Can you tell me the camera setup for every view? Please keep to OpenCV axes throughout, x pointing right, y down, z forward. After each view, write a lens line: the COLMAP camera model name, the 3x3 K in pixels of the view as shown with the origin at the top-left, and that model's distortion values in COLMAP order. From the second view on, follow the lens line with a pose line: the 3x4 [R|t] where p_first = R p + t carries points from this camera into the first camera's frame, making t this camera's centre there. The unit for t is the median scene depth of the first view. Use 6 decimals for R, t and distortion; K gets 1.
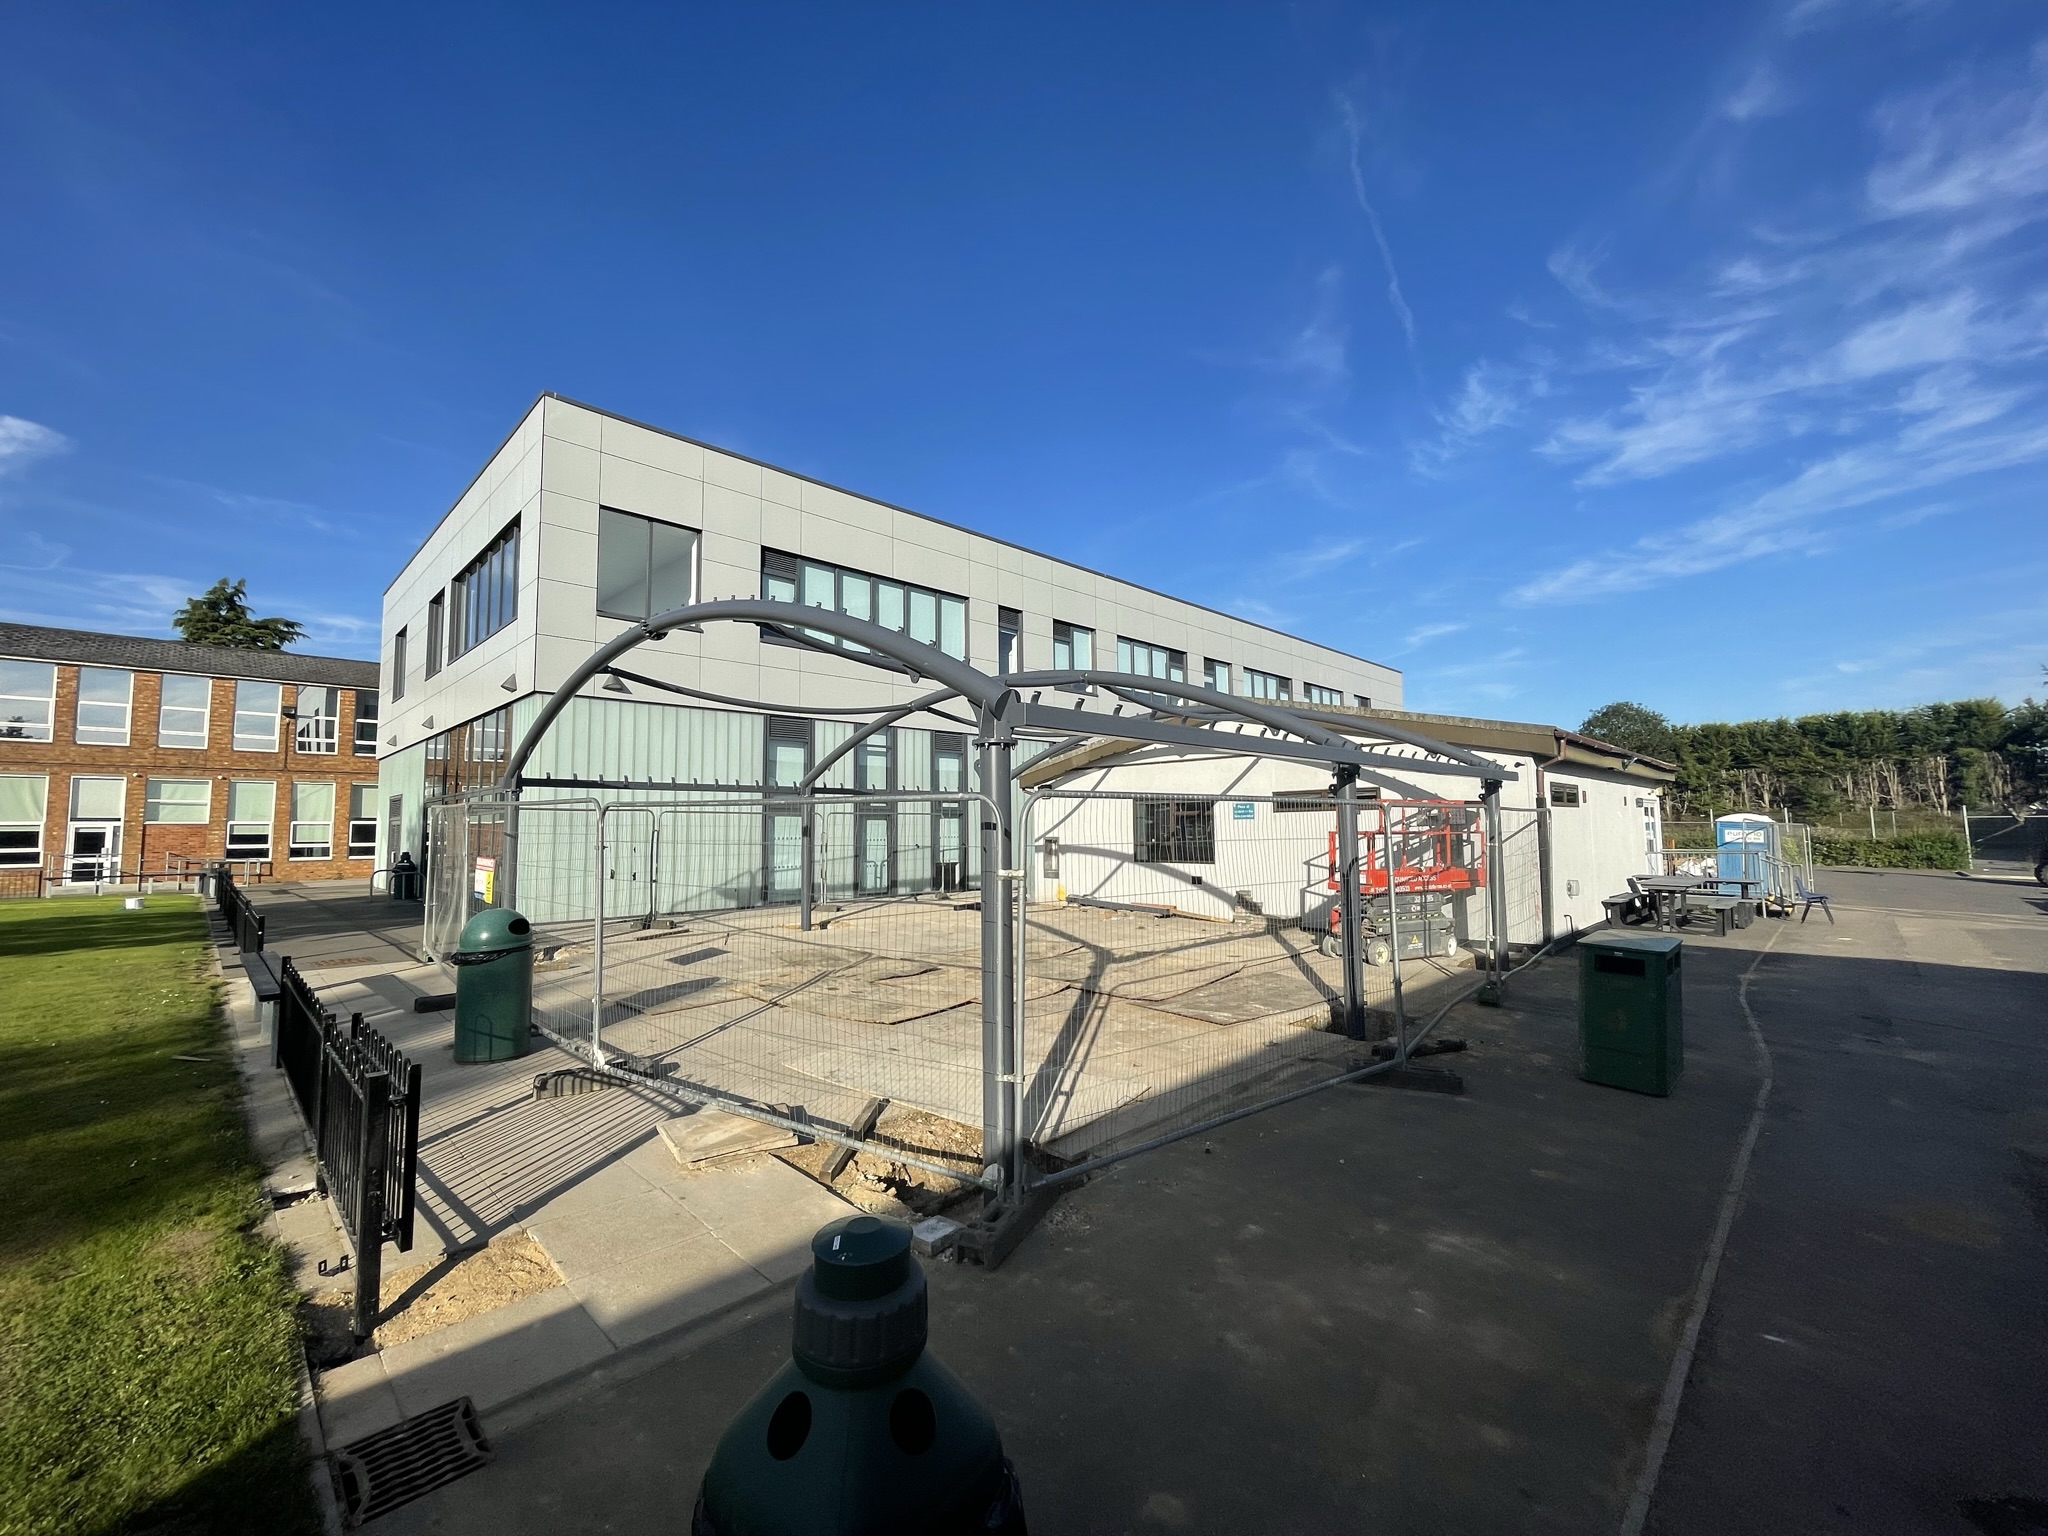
lens RADIAL K [[837.5, 0, 1024.0], [0, 837.5, 768.0], [0, 0, 1]] dist [0.000204, 0.000088]
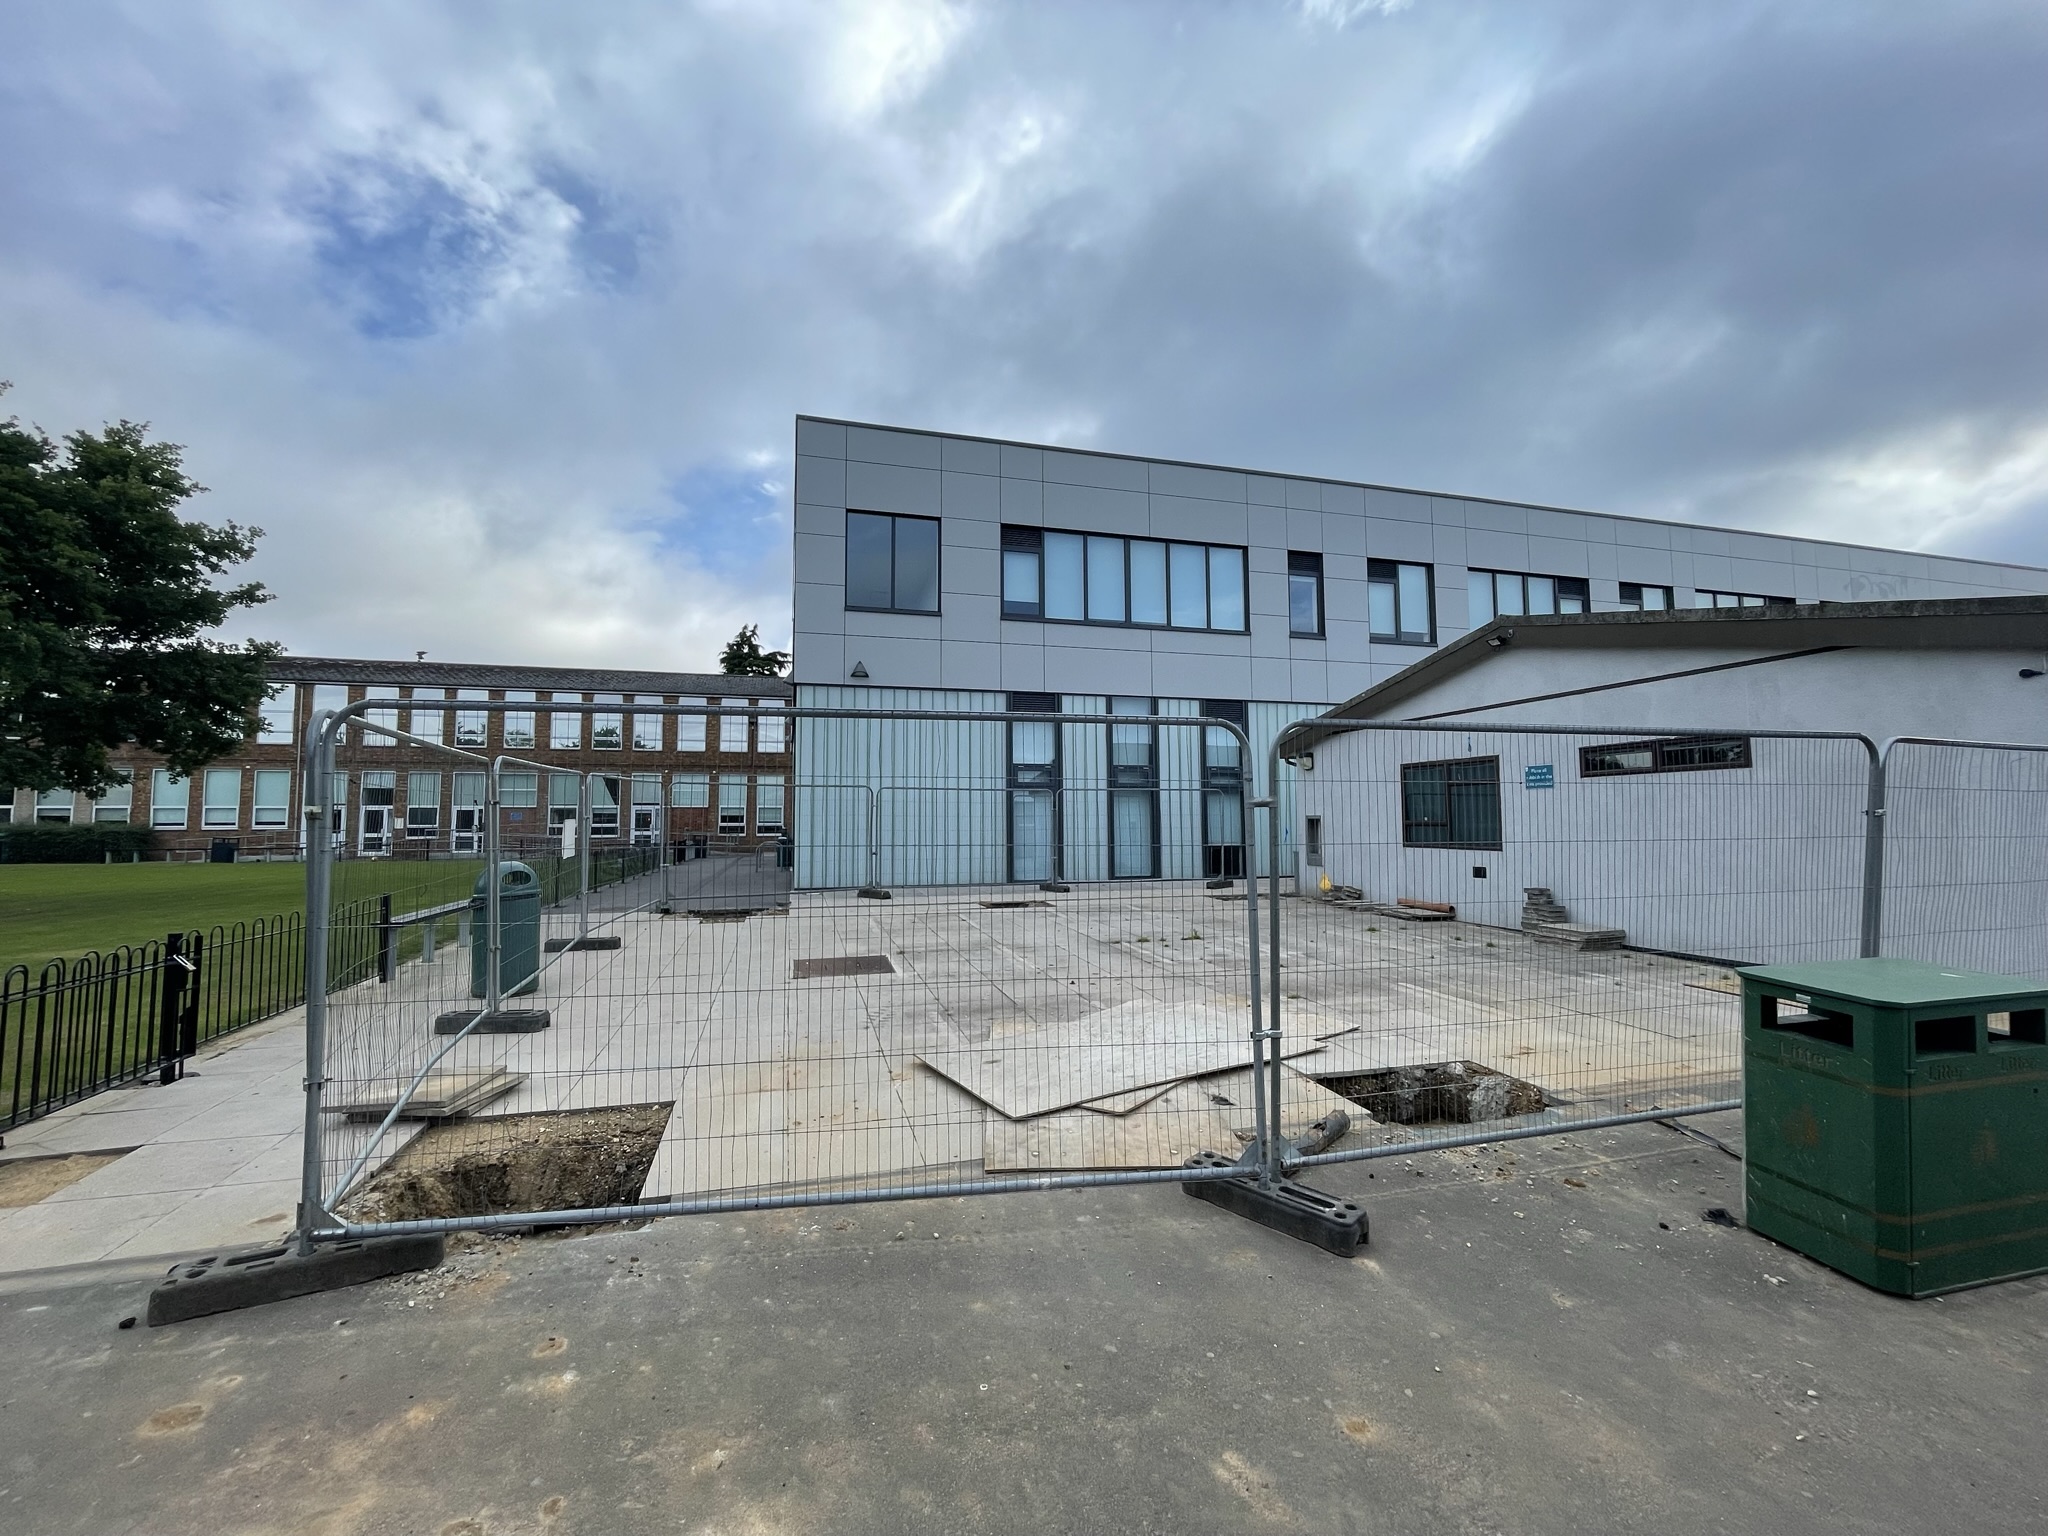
lens RADIAL K [[837.5, 0, 1024.0], [0, 837.5, 768.0], [0, 0, 1]] dist [0.000204, 0.000088]
pose [[0.865617, -0.025485, -0.500058, 0.217097], [0.031775, 0.999487, 0.004066, 0.024129], [0.499698, -0.019409, 0.865982, 0.154168]]
